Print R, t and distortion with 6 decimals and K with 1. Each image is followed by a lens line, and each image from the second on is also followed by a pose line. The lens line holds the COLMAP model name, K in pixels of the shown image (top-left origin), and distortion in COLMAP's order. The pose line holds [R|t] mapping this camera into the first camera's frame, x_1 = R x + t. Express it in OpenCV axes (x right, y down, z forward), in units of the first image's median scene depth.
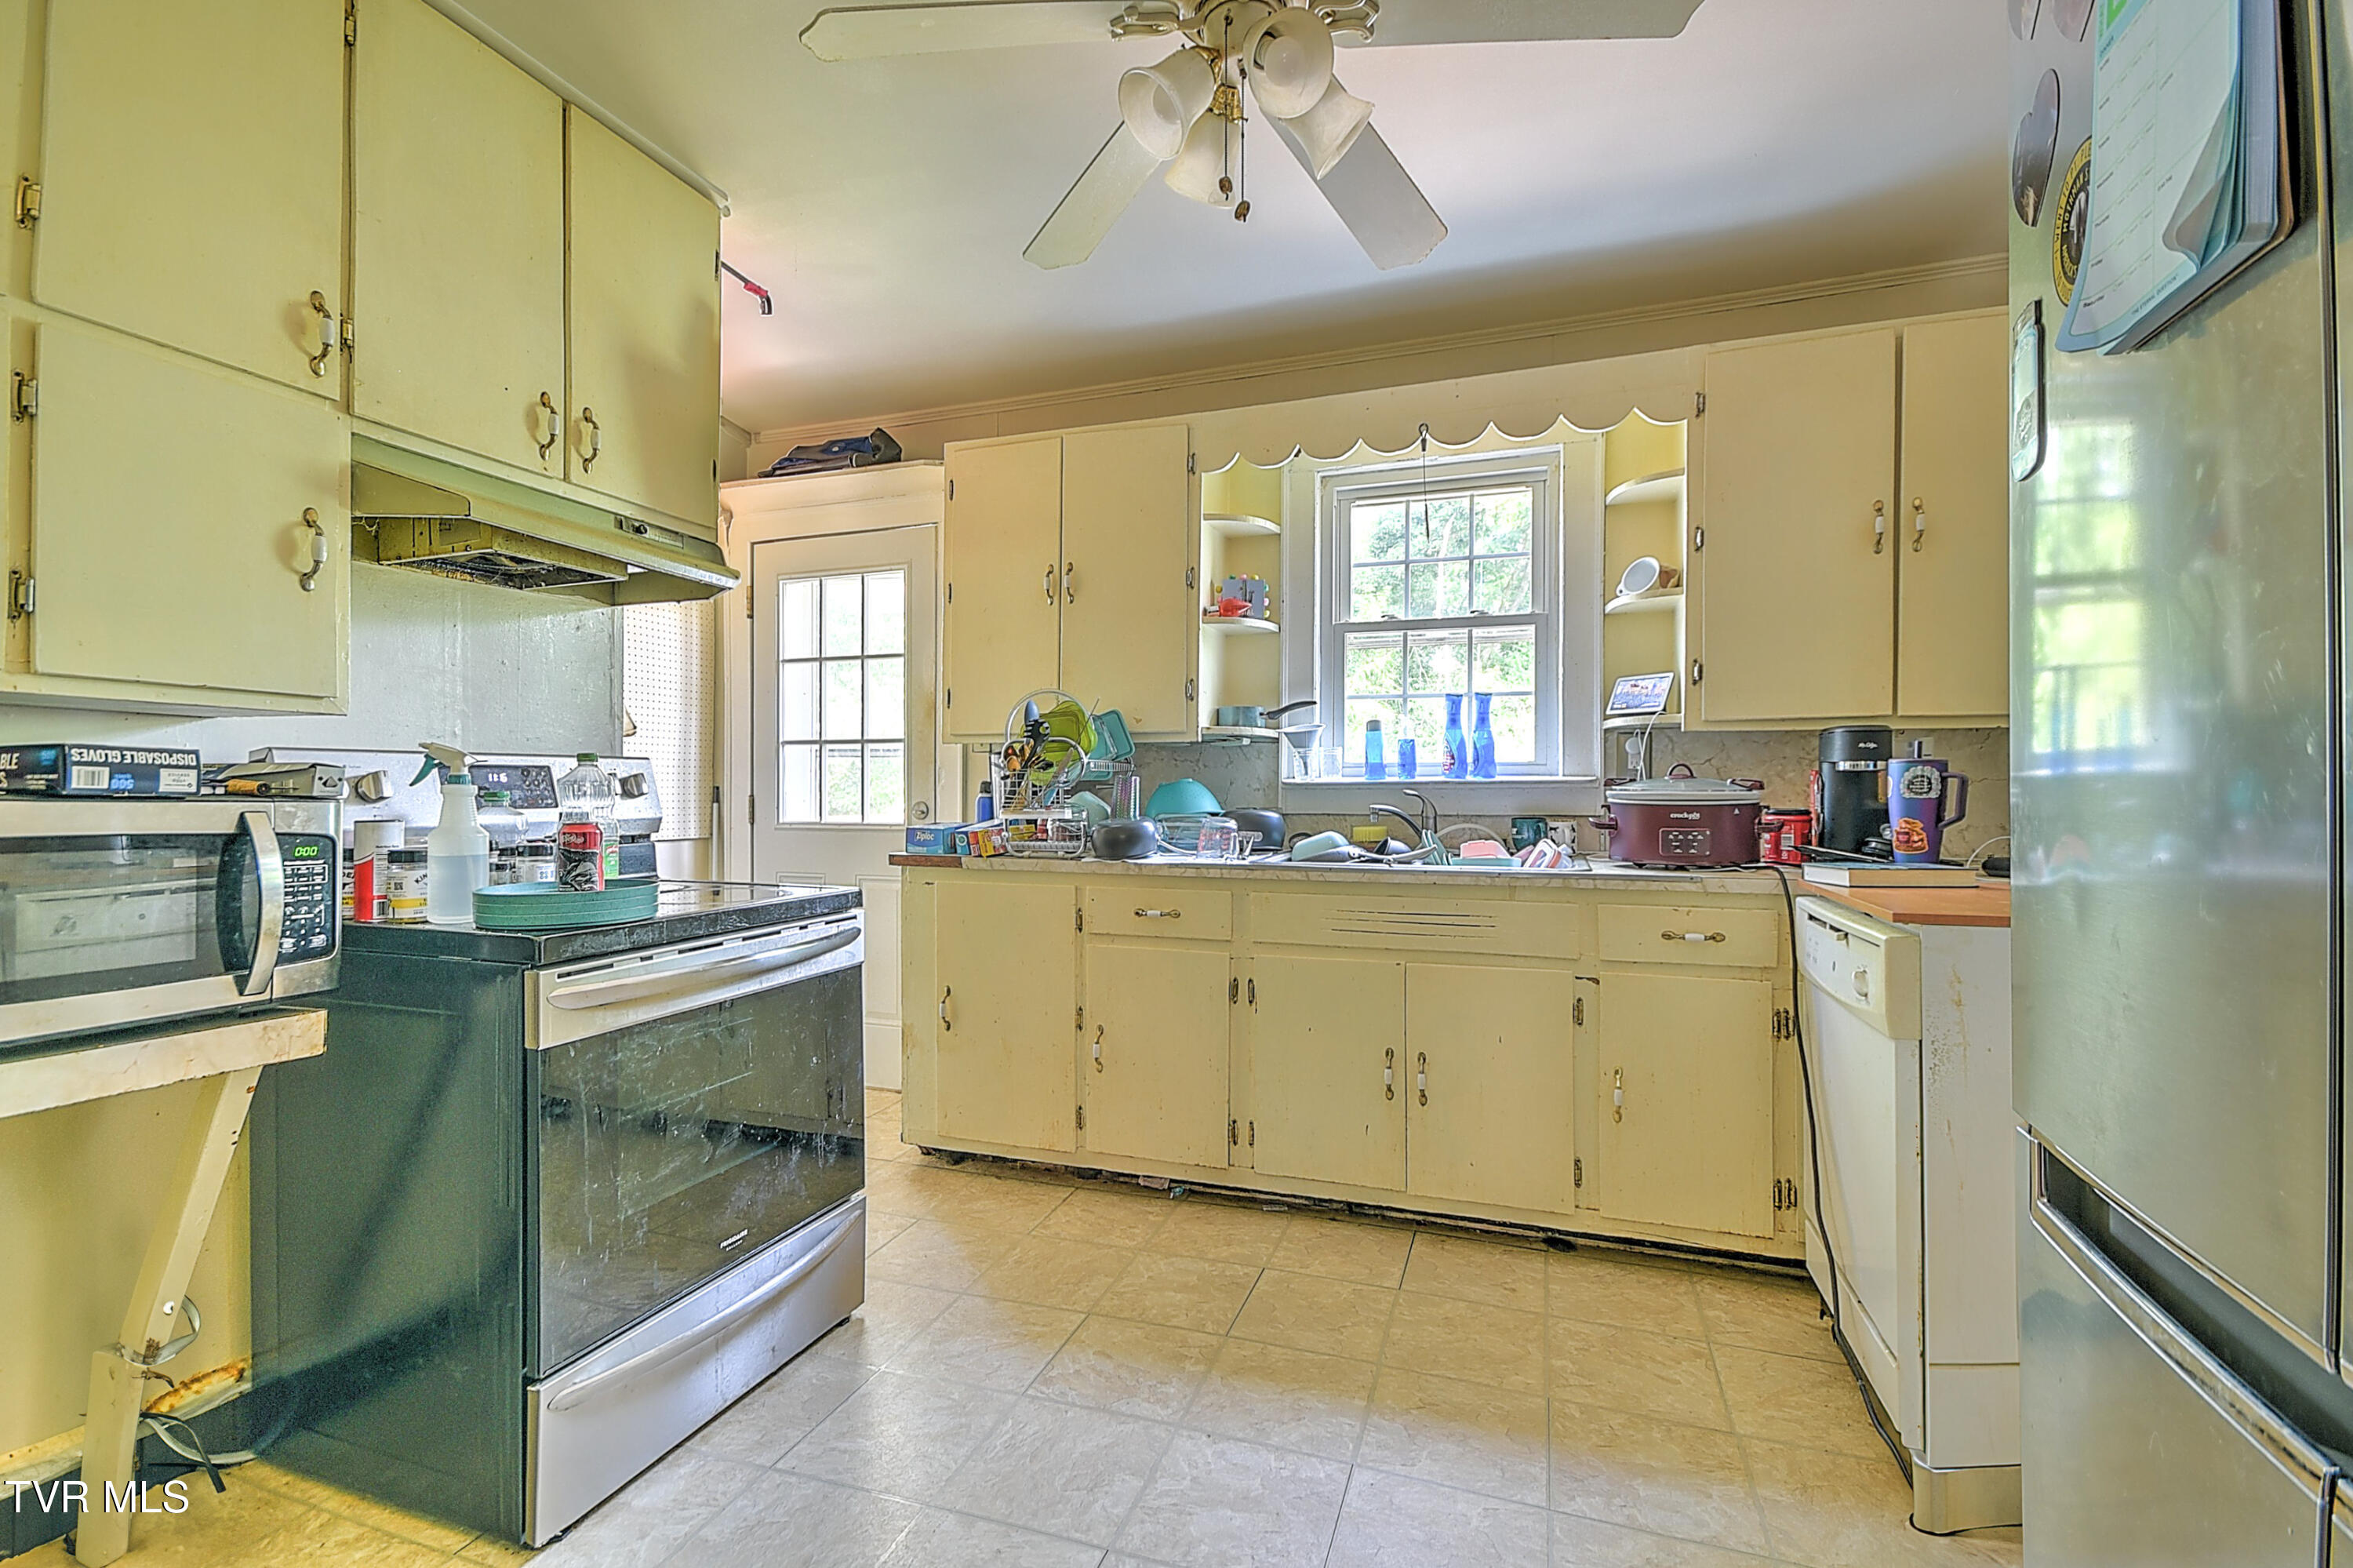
lens RADIAL K [[1015.7, 0, 1176.5], [0, 1015.7, 784.0], [0, 0, 1]] dist [-0.002667, -0.012506]
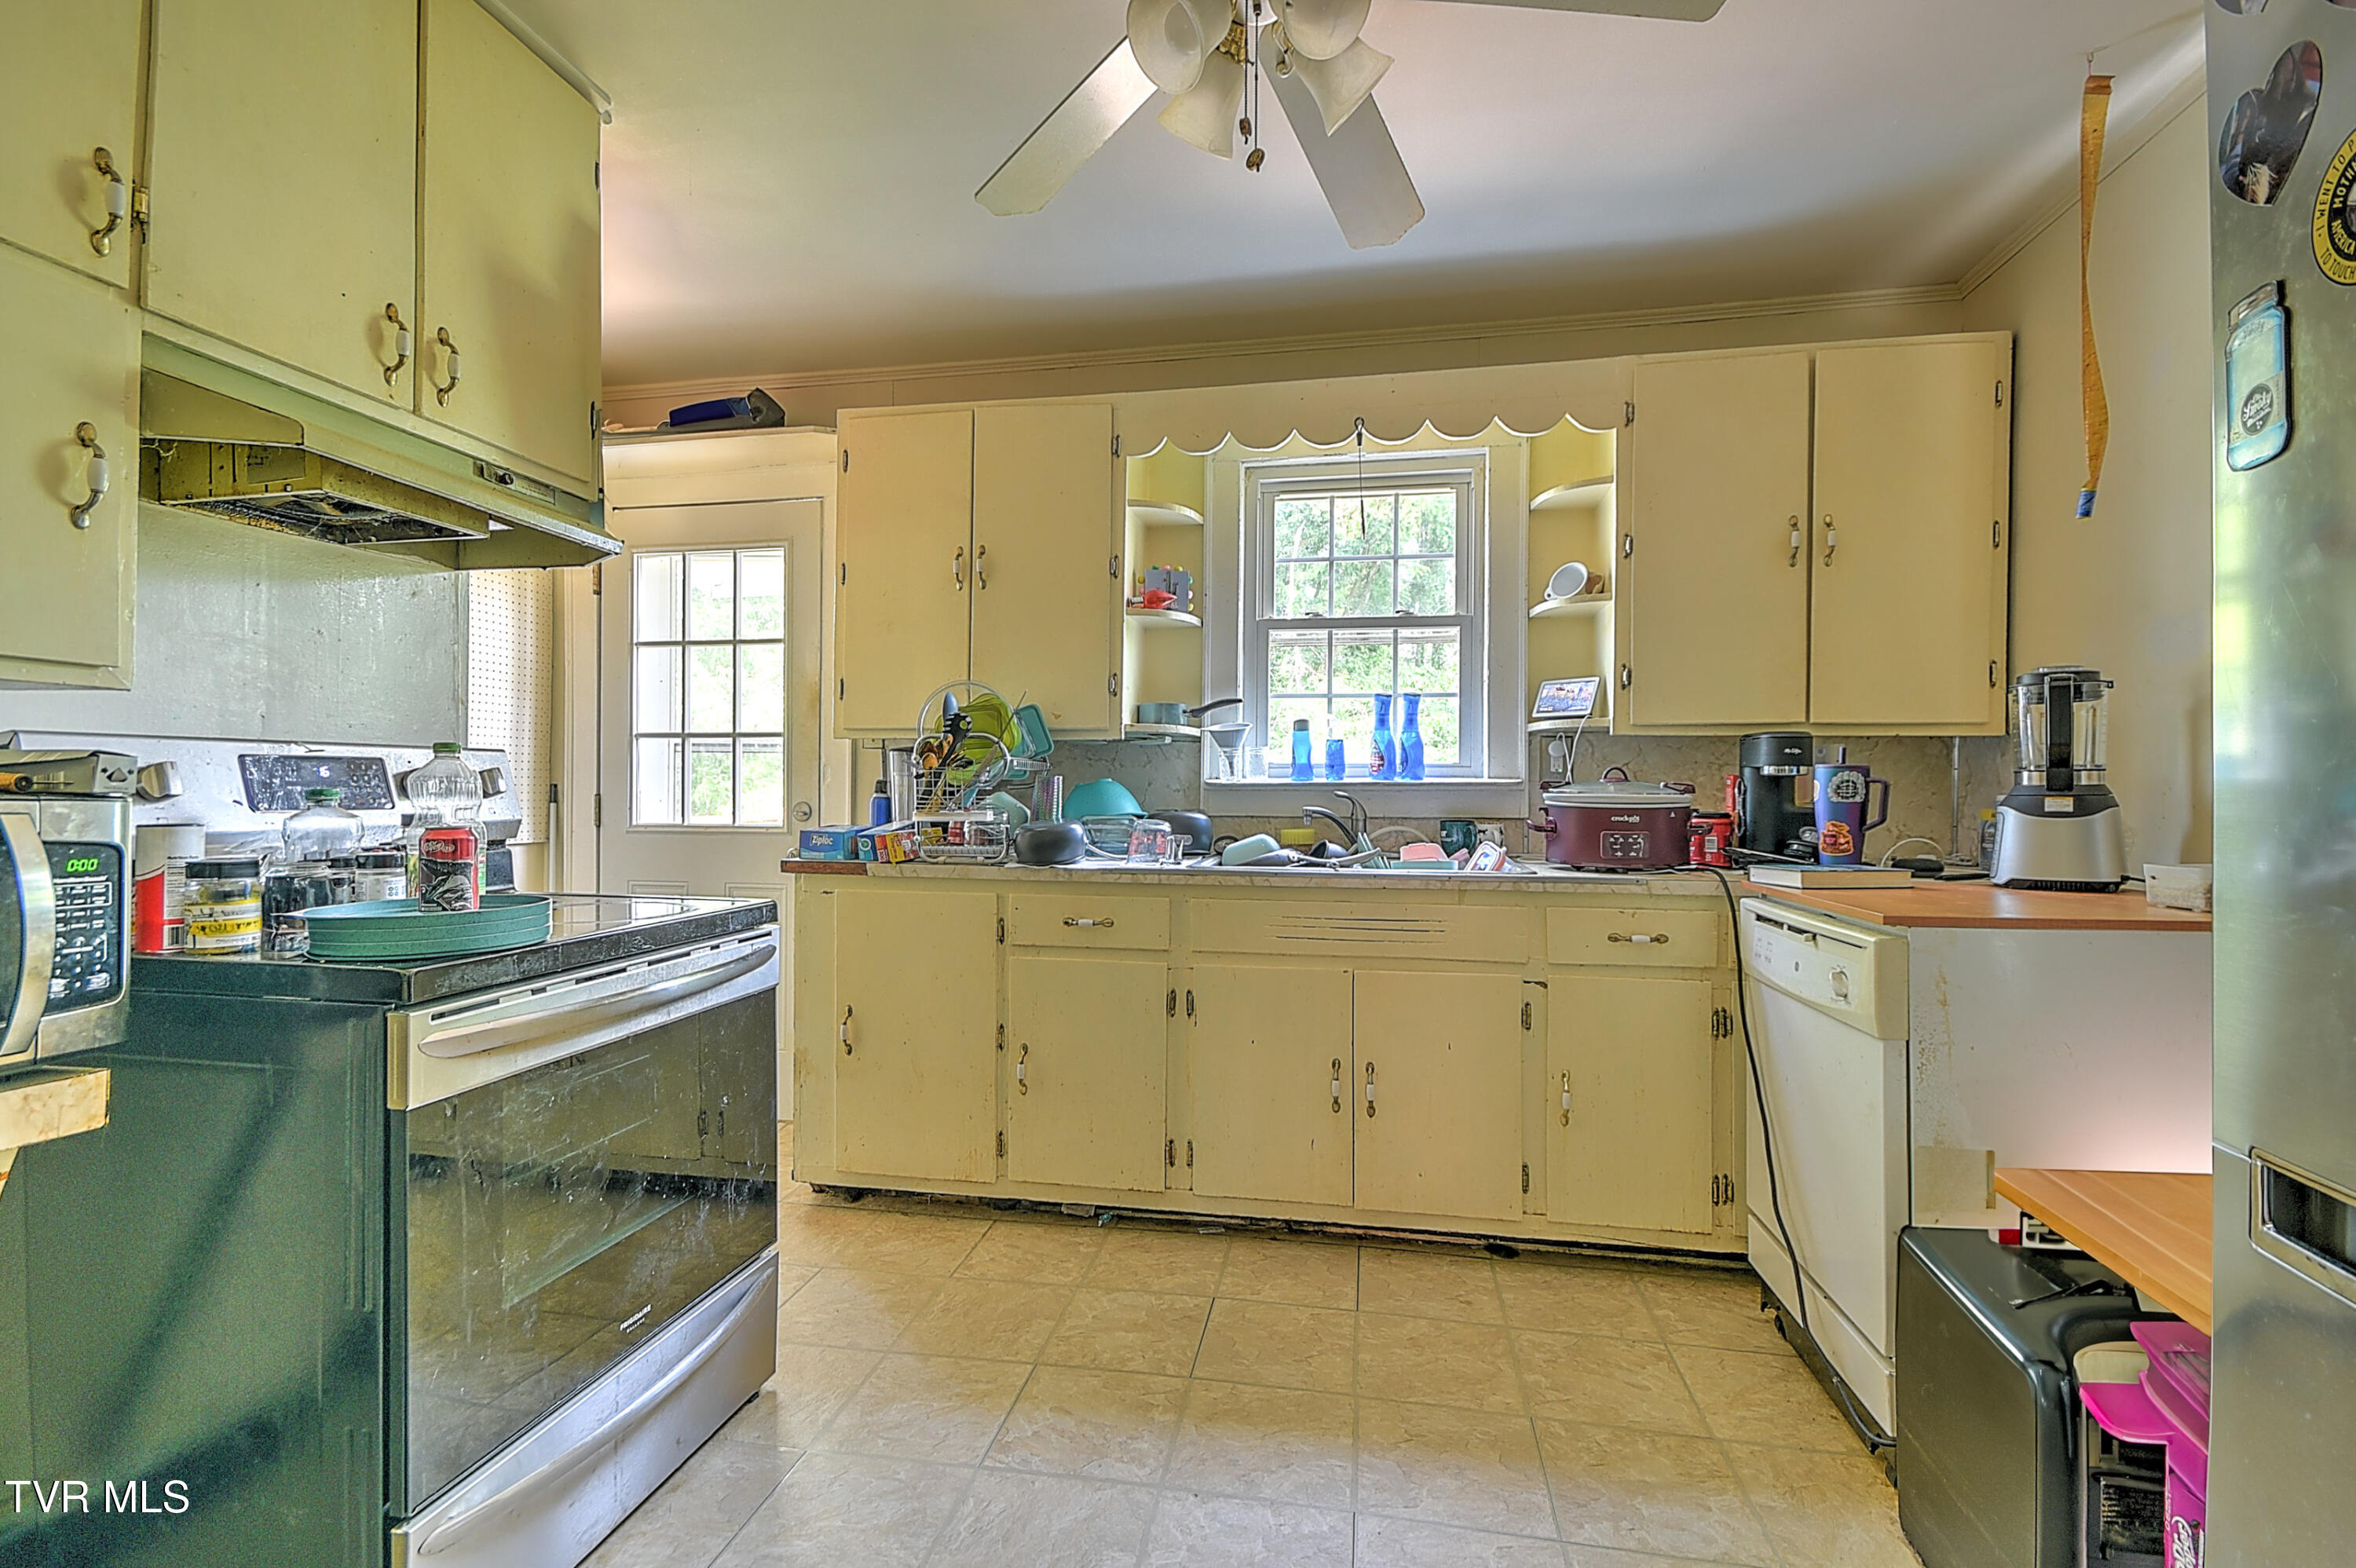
lens RADIAL K [[1018.7, 0, 1178.0], [0, 1018.7, 784.0], [0, 0, 1]] dist [0.003581, -0.013687]
pose [[0.987281, 0.006029, 0.158873, -0.107624], [-0.005939, 0.999982, -0.001041, 0.000584], [-0.158876, 0.000084, 0.987299, 0.074461]]
